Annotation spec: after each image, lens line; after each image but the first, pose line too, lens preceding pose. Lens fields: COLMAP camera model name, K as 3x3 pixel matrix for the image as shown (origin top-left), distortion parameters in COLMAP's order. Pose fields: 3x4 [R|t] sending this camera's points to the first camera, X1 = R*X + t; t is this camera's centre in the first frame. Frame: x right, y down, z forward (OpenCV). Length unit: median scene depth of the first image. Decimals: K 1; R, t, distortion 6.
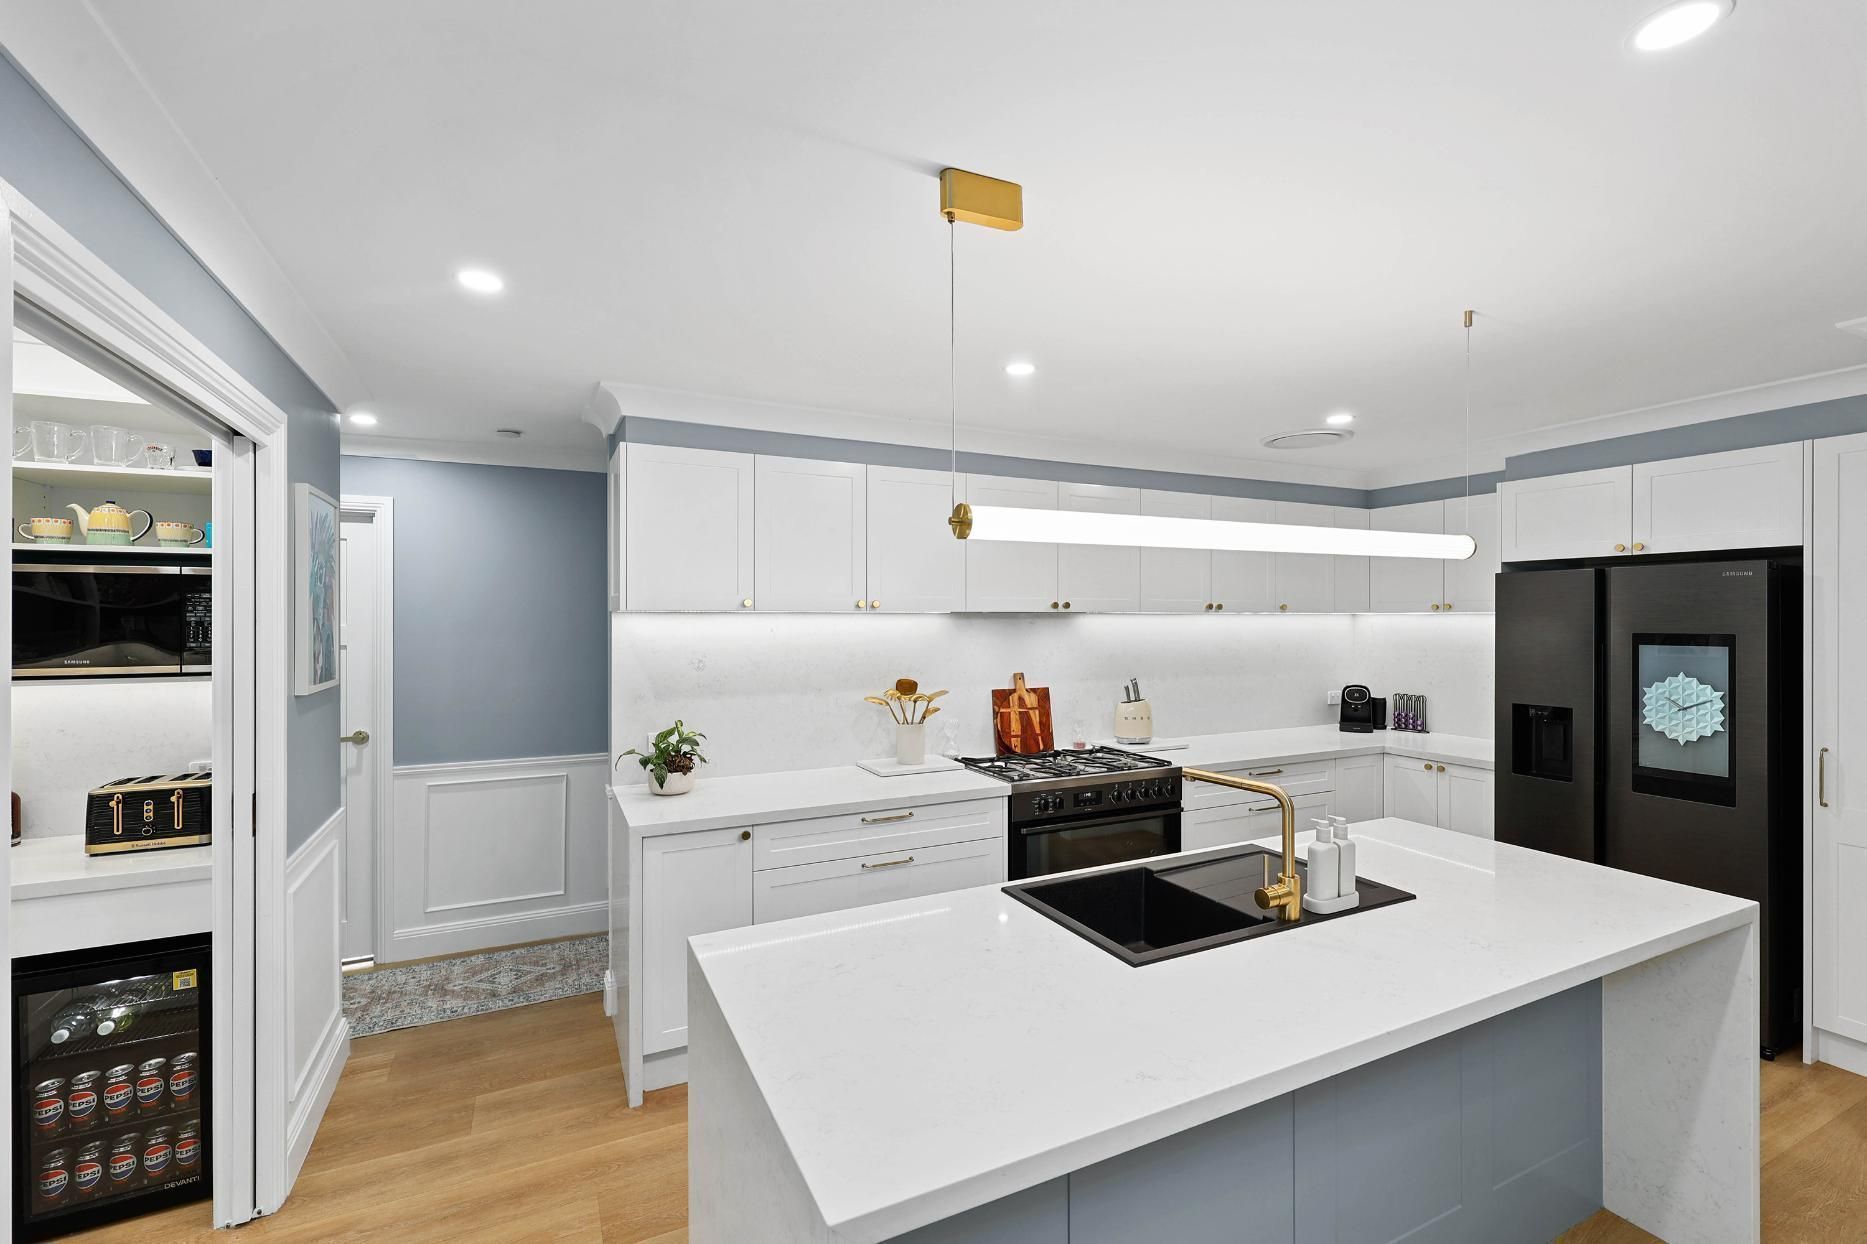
lens RADIAL K [[820.5, 0, 937.6], [0, 820.5, 621.1], [0, 0, 1]] dist [0.001091, -0.000420]
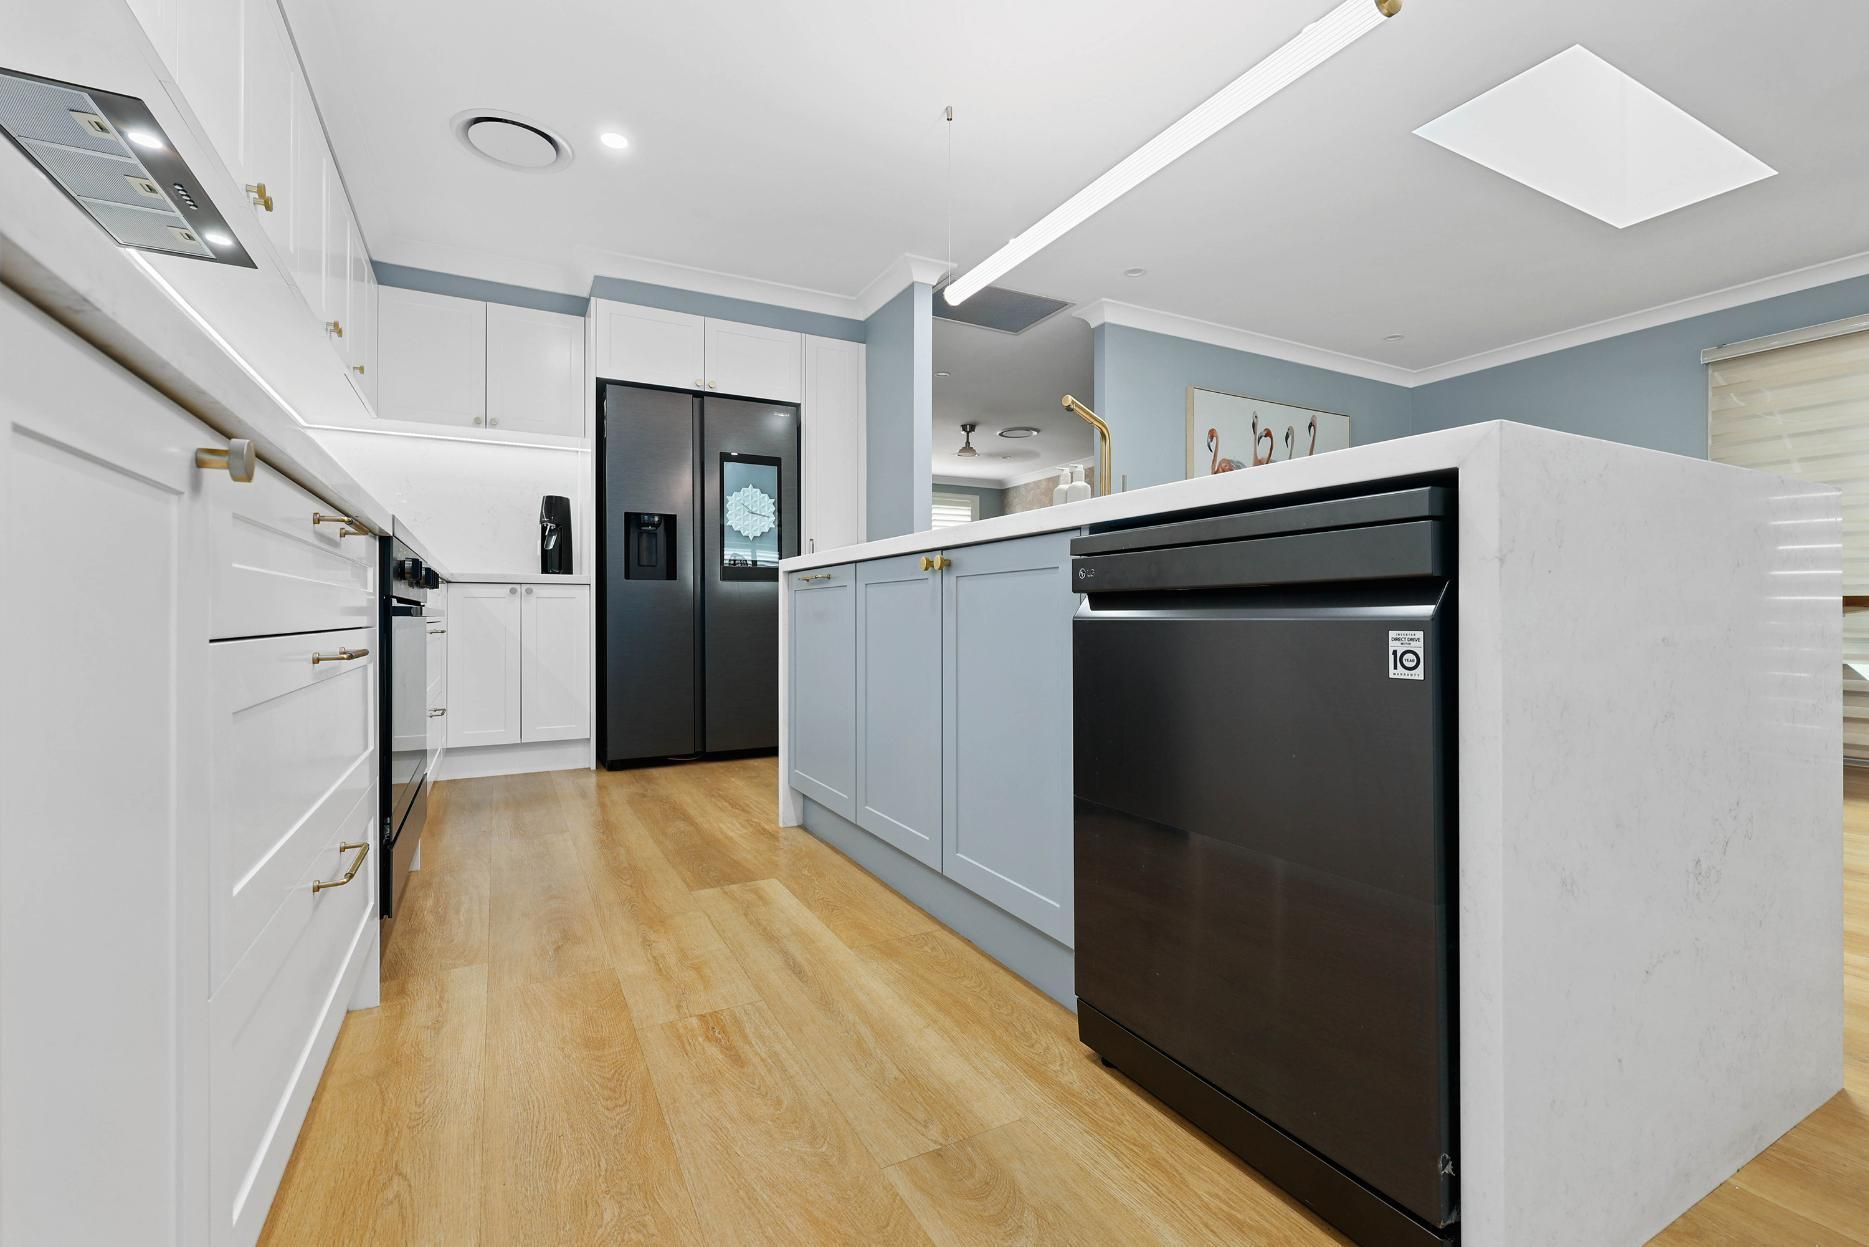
lens RADIAL K [[821.3, 0, 937.6], [0, 821.3, 616.3], [0, 0, 1]] dist [0.001091, -0.000420]
pose [[-0.031161, -0.000263, 0.999514, -0.367628], [0.005975, 0.999982, 0.000449, 0.245887], [-0.999497, 0.005987, -0.031159, 0.670191]]
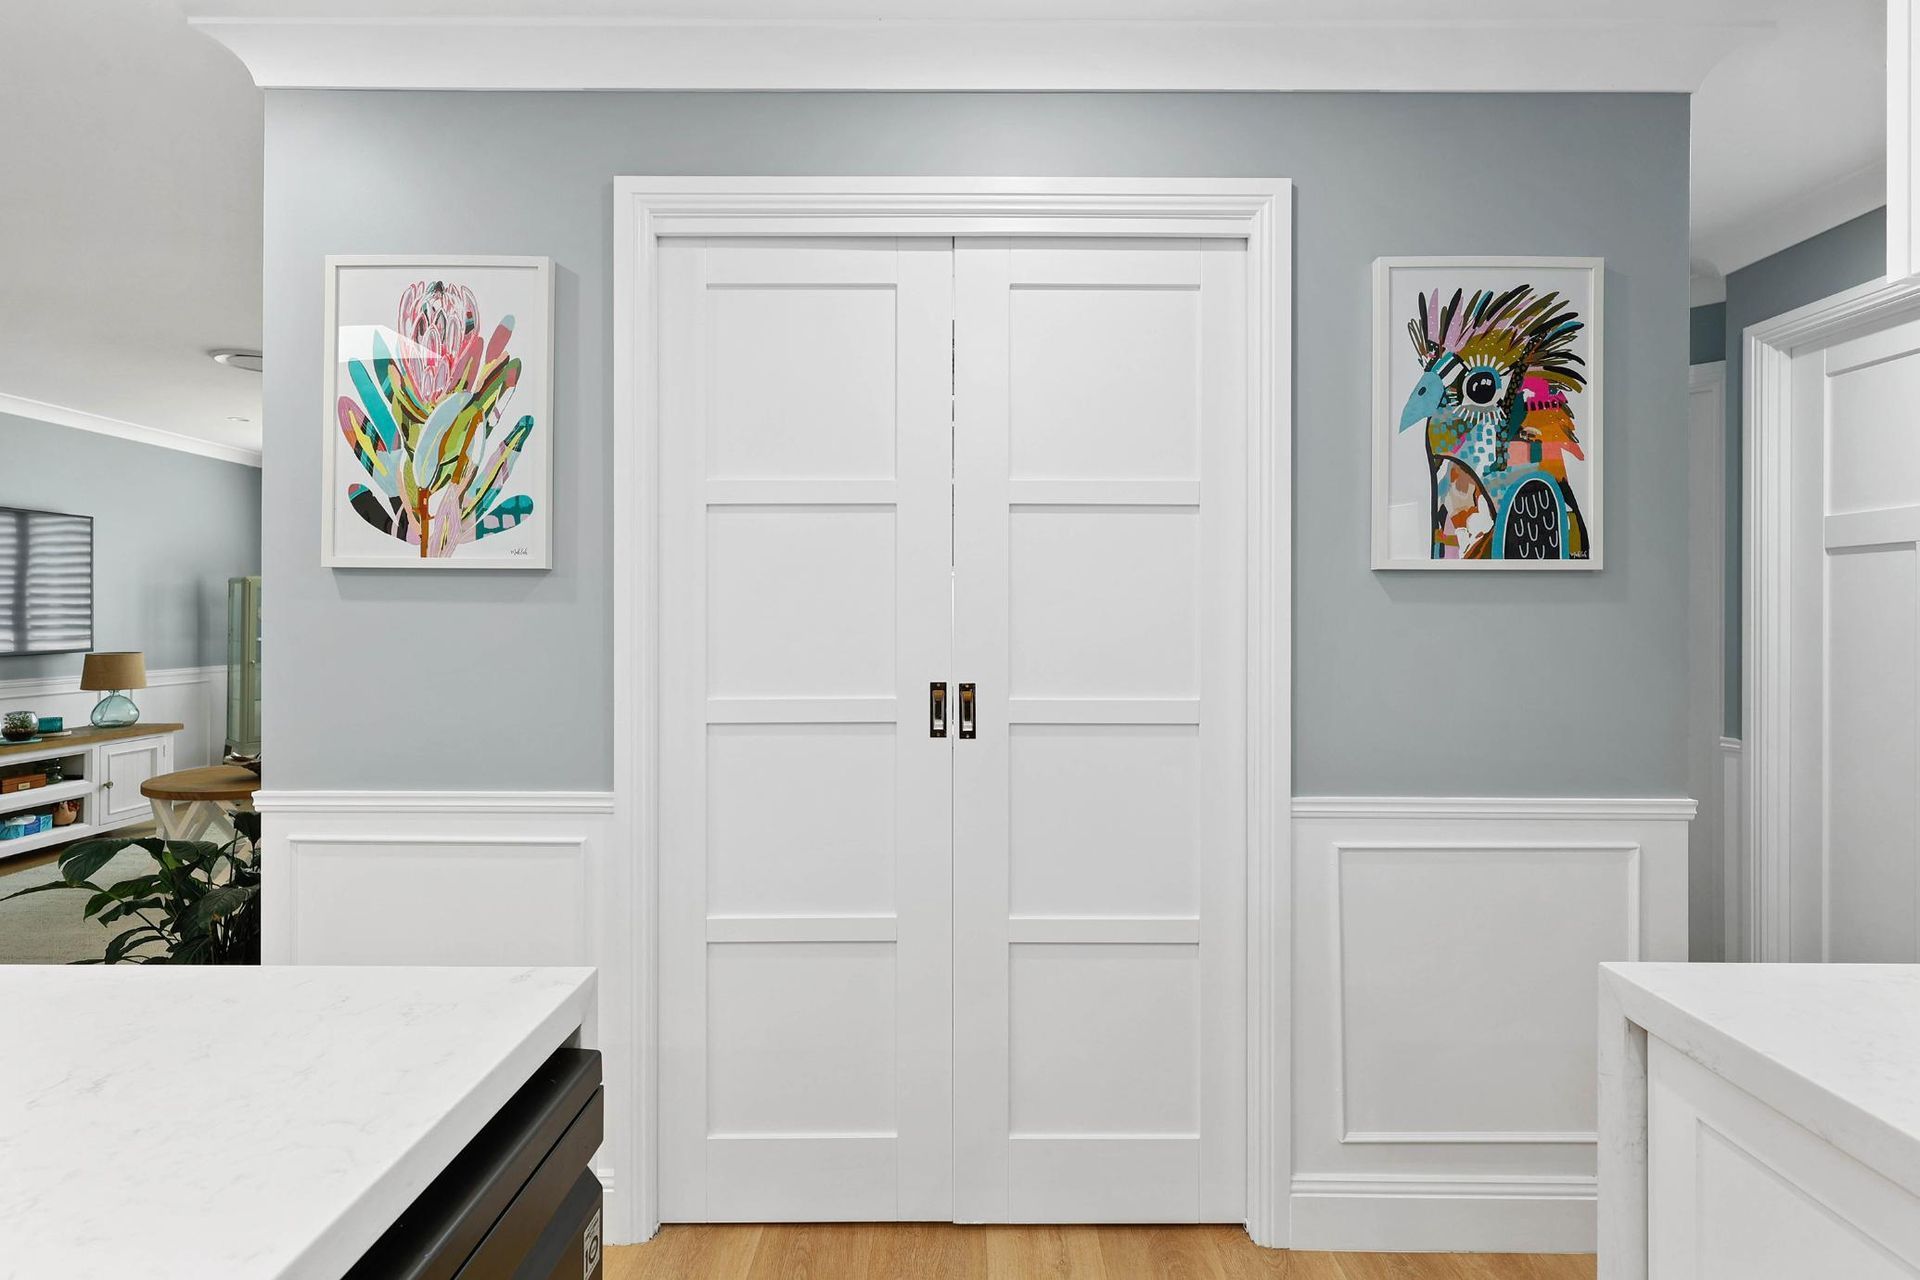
lens RADIAL K [[918.7, 0, 950.6], [0, 918.7, 612.4], [0, 0, 1]] dist [0.001268, -0.002303]
pose [[-0.447882, 0.002148, -0.894090, 0.046183], [-0.006434, 0.999963, 0.005625, 0.085545], [0.894070, 0.008272, -0.447851, 0.713011]]
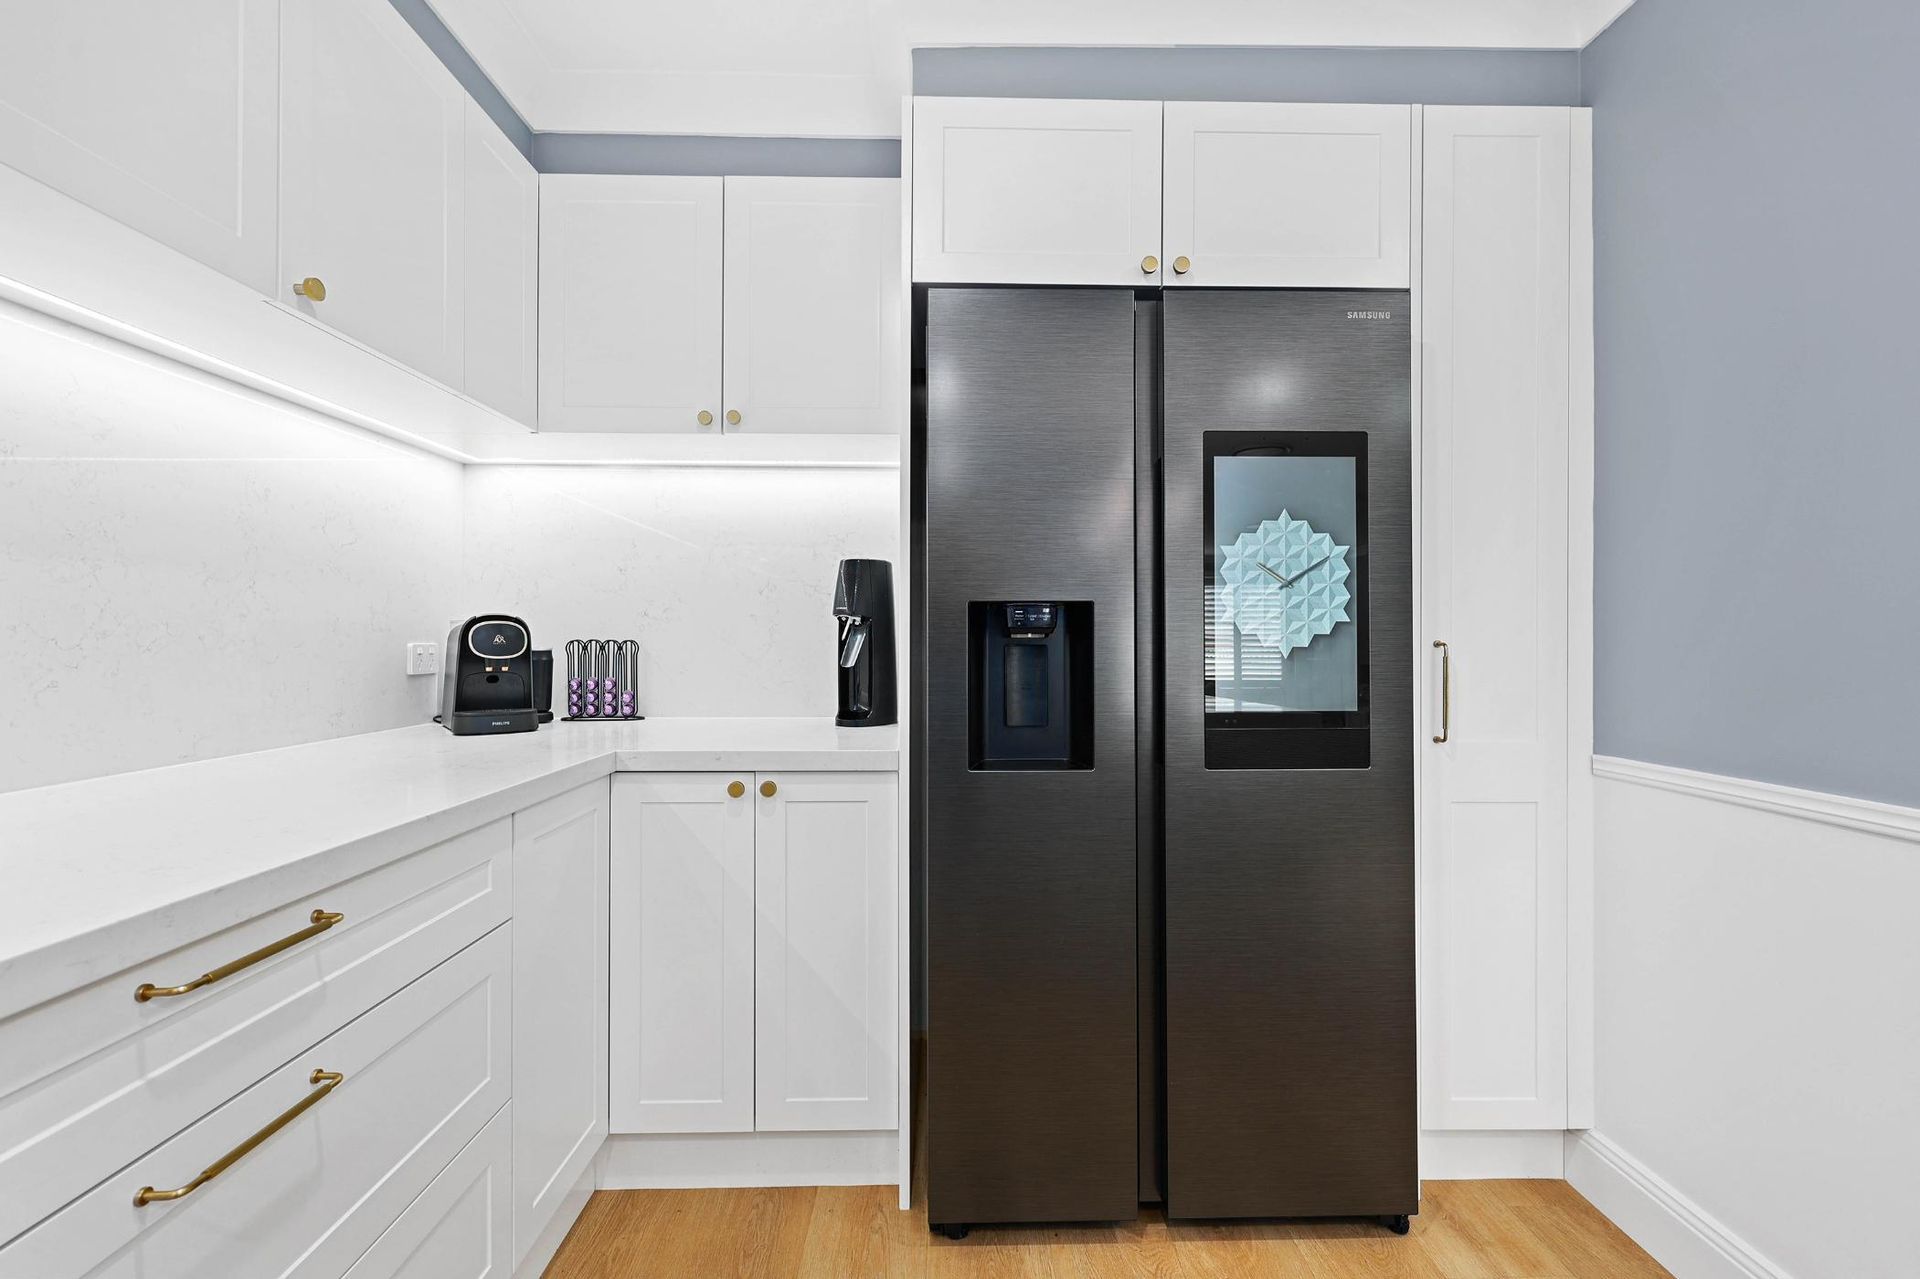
lens RADIAL K [[843.7, 0, 959.9], [0, 843.7, 634.8], [0, 0, 1]] dist [0.001091, -0.000420]
pose [[0.430253, 0.002676, 0.902704, 0.329288], [0.003015, 0.999986, -0.004401, 0.124837], [-0.902703, 0.004616, 0.430239, 0.862397]]
